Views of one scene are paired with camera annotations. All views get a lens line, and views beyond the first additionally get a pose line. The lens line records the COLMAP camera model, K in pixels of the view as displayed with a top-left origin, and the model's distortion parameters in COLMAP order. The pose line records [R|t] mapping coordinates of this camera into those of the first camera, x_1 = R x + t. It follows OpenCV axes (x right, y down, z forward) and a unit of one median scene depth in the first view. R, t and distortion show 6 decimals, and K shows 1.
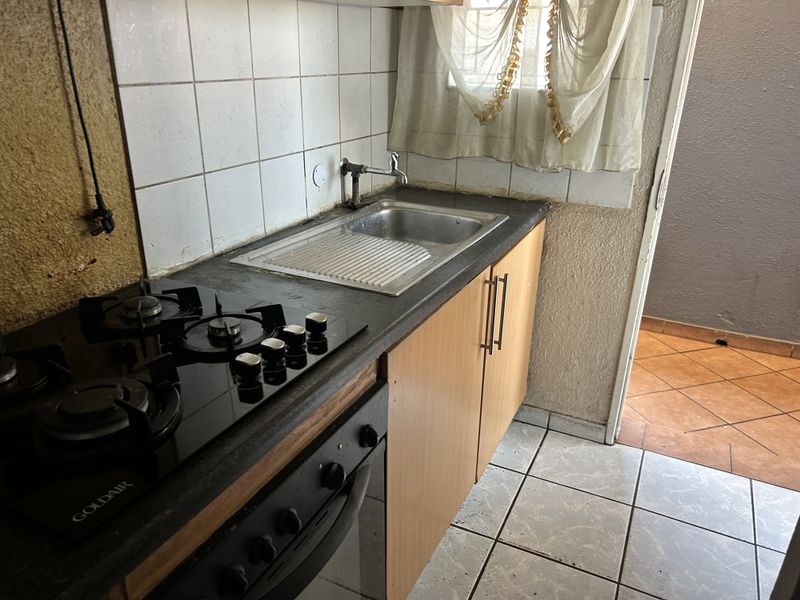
lens RADIAL K [[629.9, 0, 396.0], [0, 629.9, 311.7], [0, 0, 1]] dist [0.073745, -0.122540]
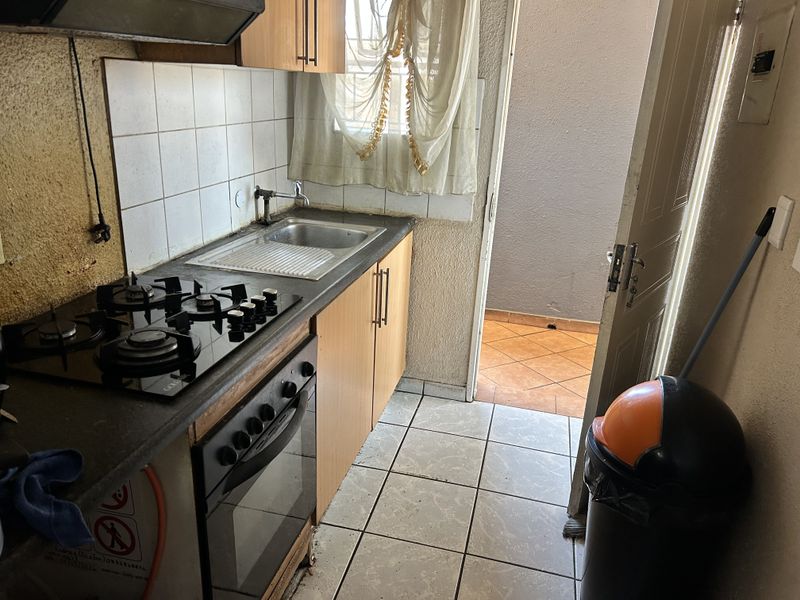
lens RADIAL K [[629.9, 0, 396.0], [0, 629.9, 311.7], [0, 0, 1]] dist [0.073745, -0.122540]
pose [[0.979079, -0.046378, 0.198123, -0.076604], [0.053472, 0.998100, -0.030605, 0.069684], [-0.196327, 0.040559, 0.979699, -0.315851]]
